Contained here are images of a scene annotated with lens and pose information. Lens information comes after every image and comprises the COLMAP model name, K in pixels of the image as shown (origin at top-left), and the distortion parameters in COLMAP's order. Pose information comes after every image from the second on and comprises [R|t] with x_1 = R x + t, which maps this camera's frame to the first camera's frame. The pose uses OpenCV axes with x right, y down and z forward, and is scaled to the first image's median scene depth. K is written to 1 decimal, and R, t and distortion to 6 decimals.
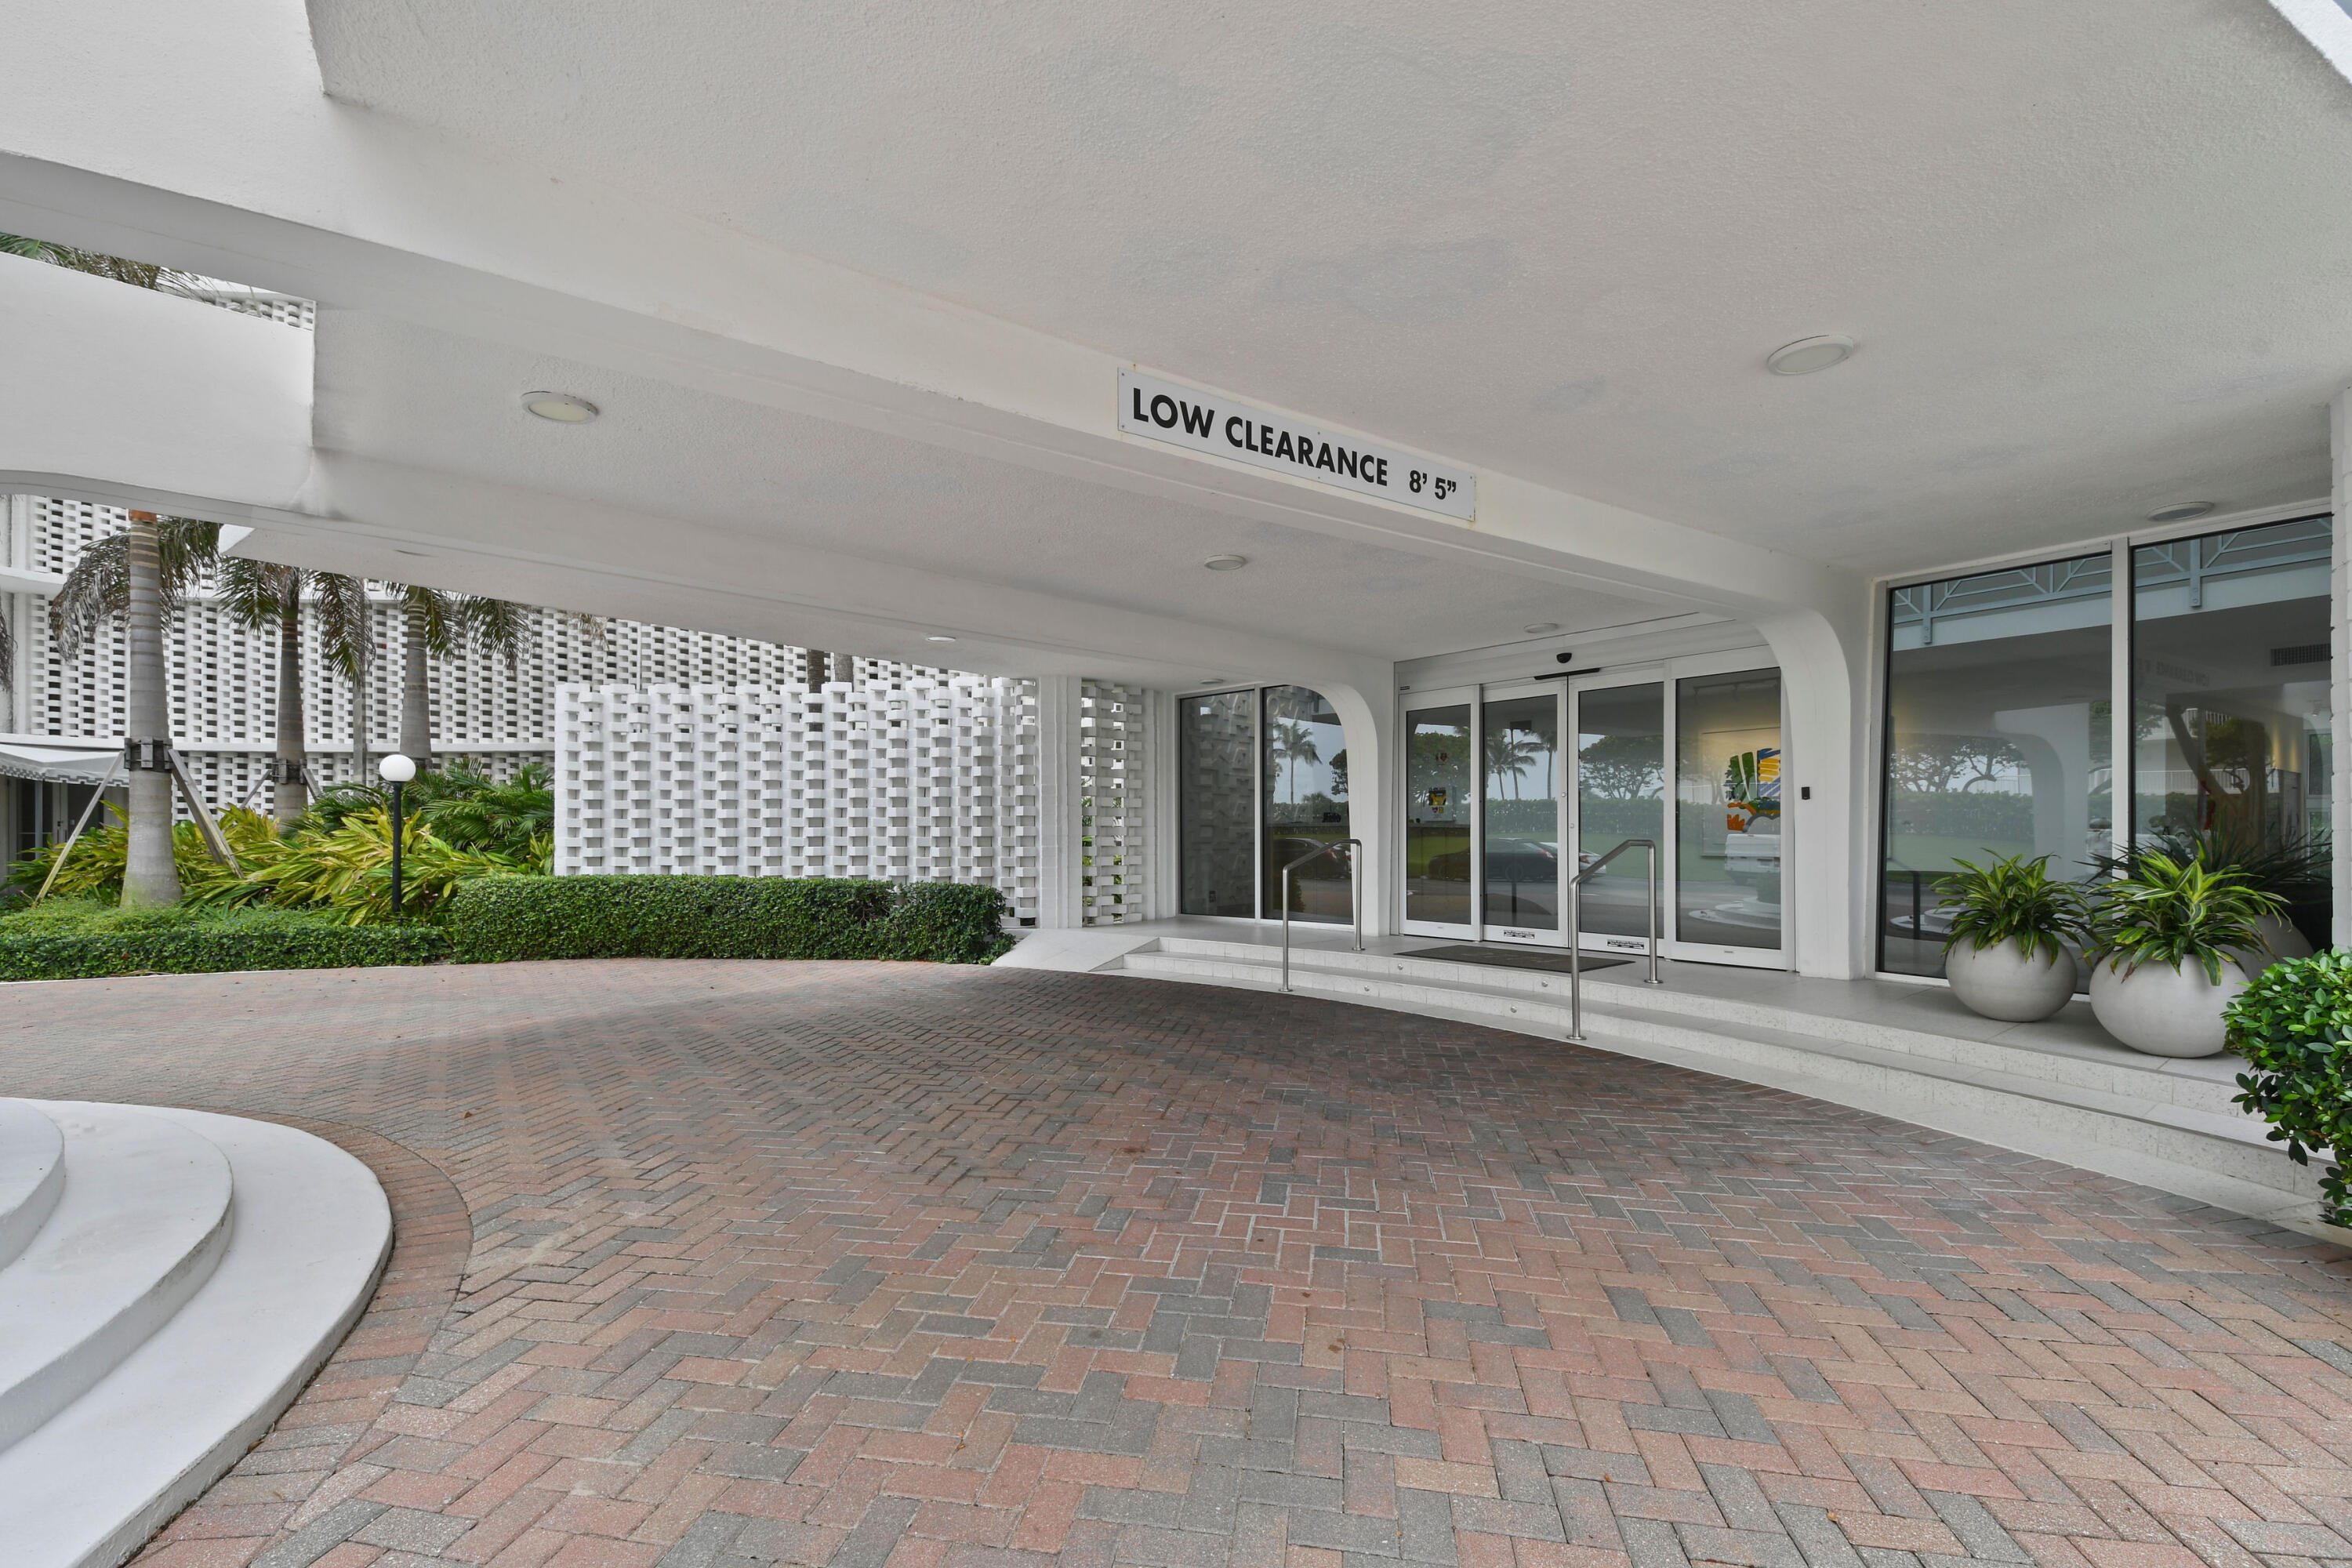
lens RADIAL K [[1048.5, 0, 1183.0], [0, 1048.5, 830.4], [0, 0, 1]] dist [0.000512, 0.000019]
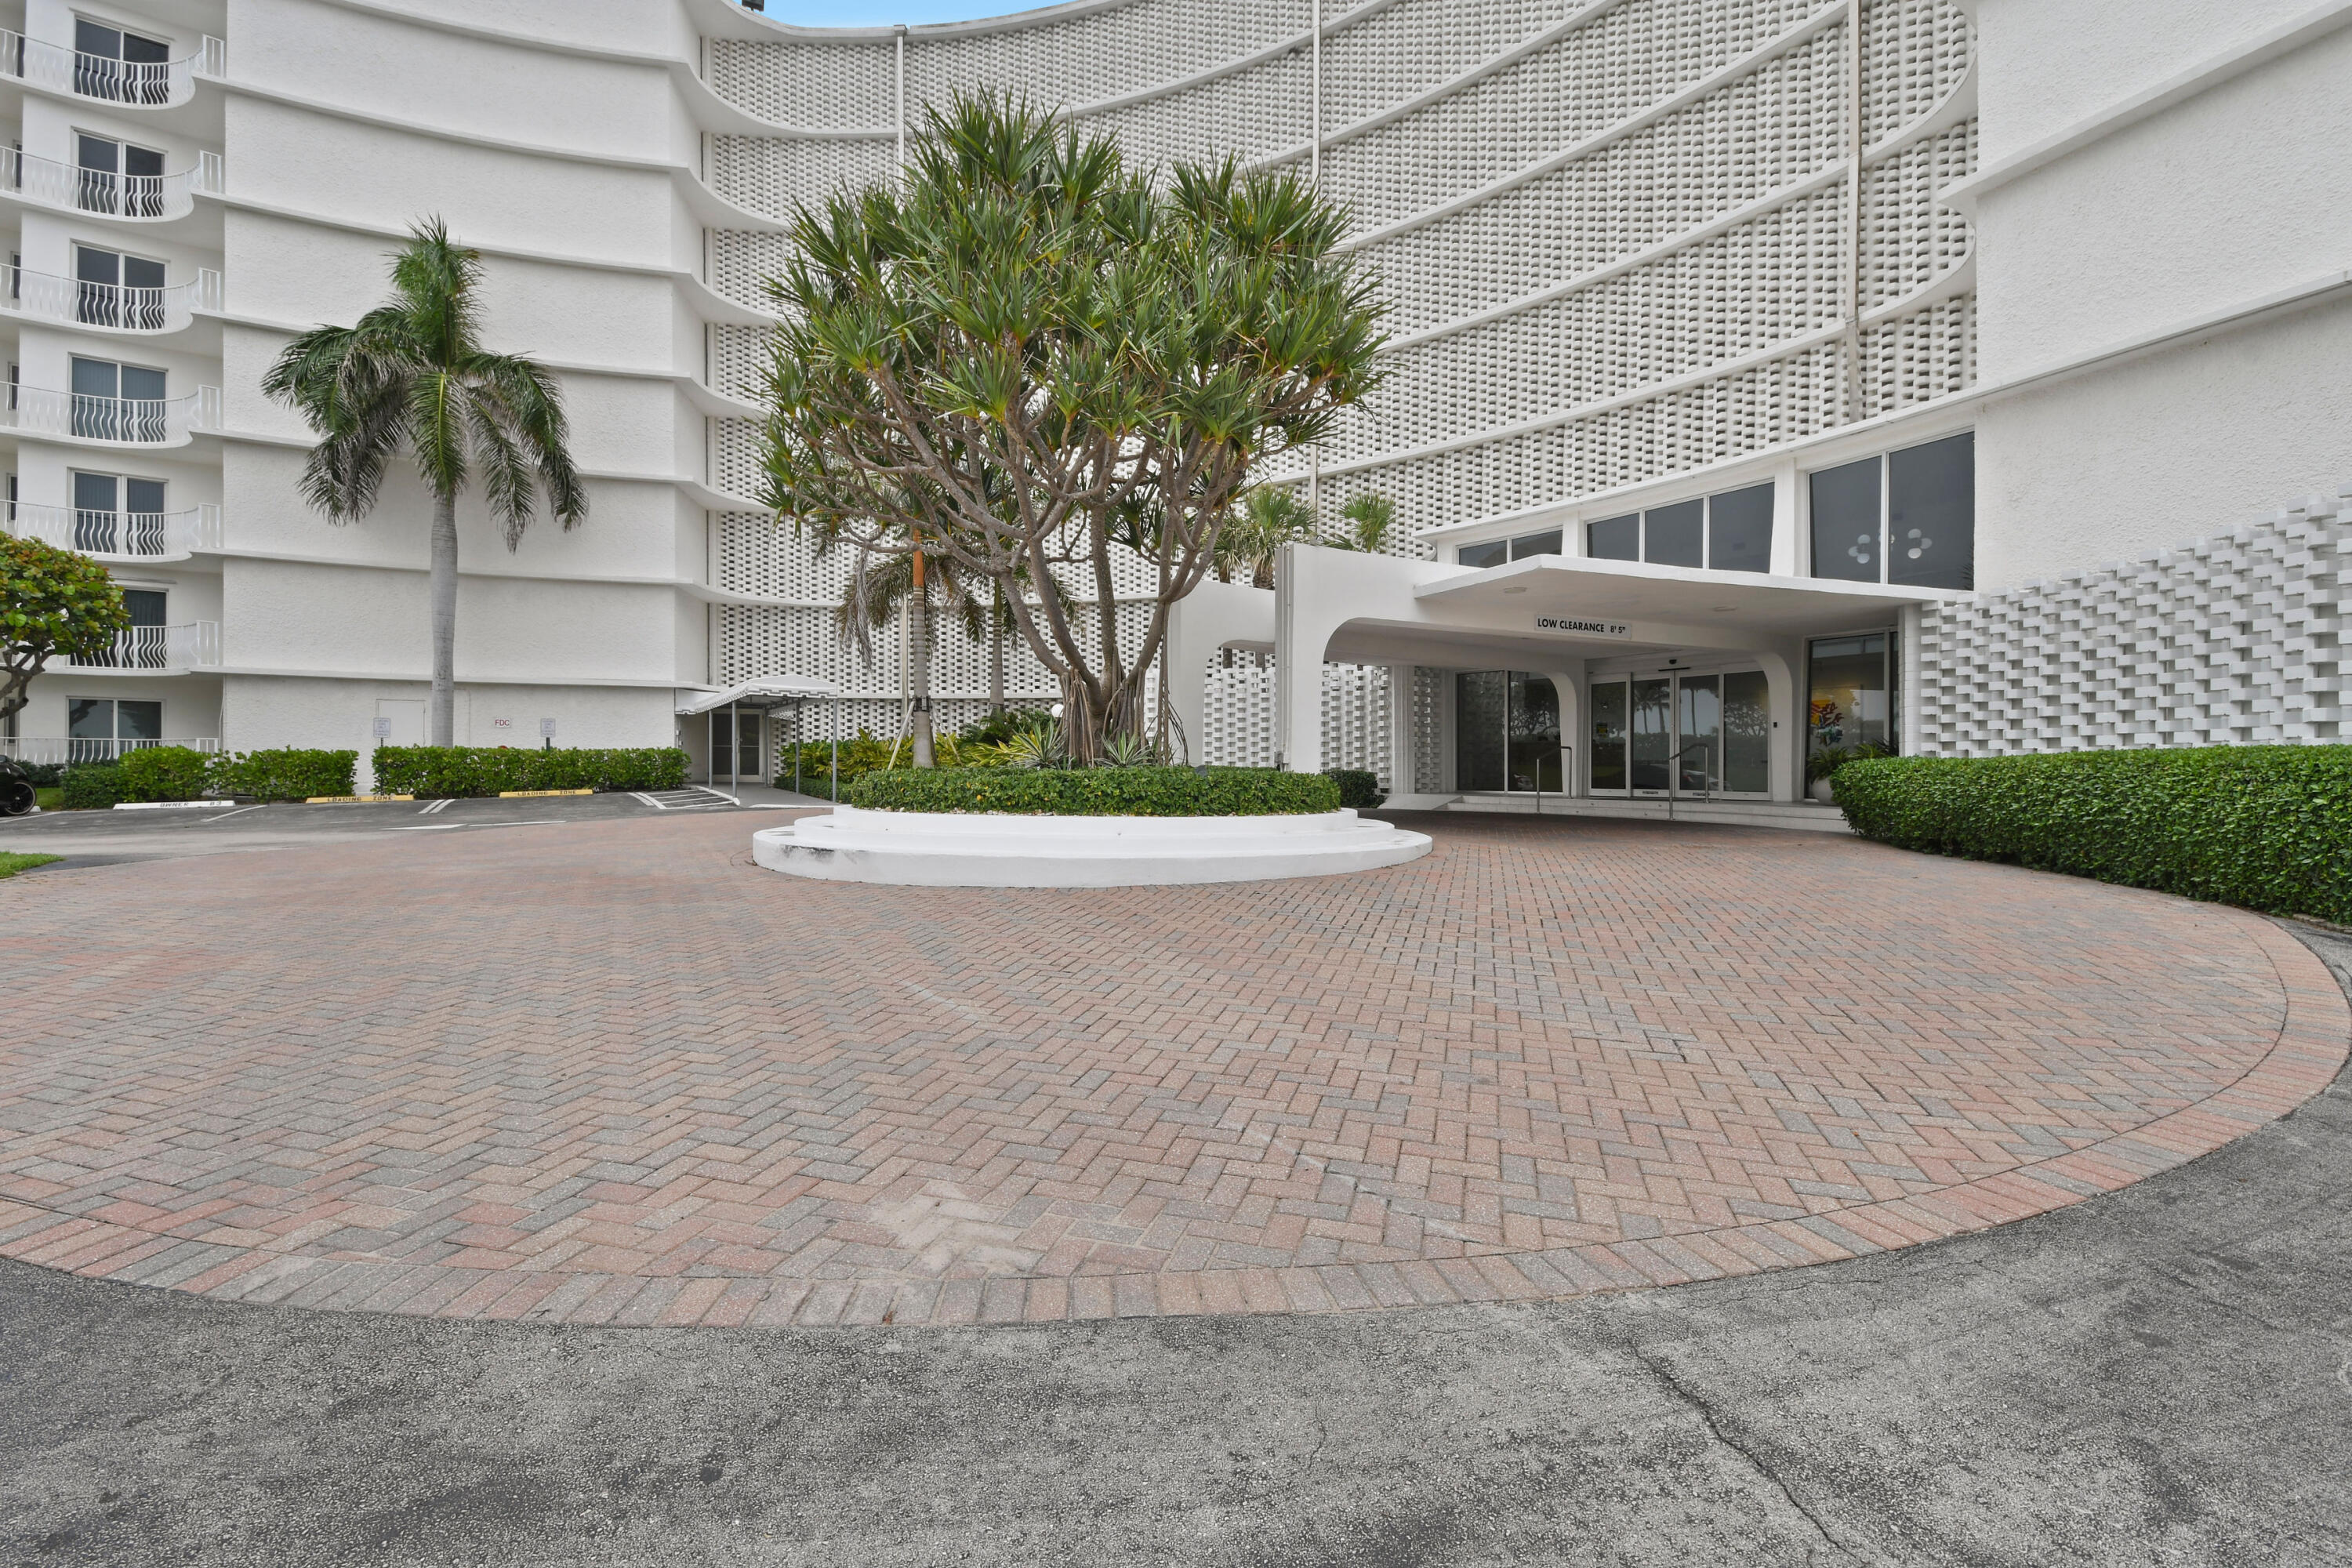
lens RADIAL K [[1021.8, 0, 1164.3], [0, 1021.8, 769.0], [0, 0, 1]] dist [0.001510, 0.000072]
pose [[0.989205, 0.008940, -0.146267, -0.305944], [-0.008146, 0.999949, 0.006022, 0.042831], [0.146314, -0.004765, 0.989227, -1.046087]]
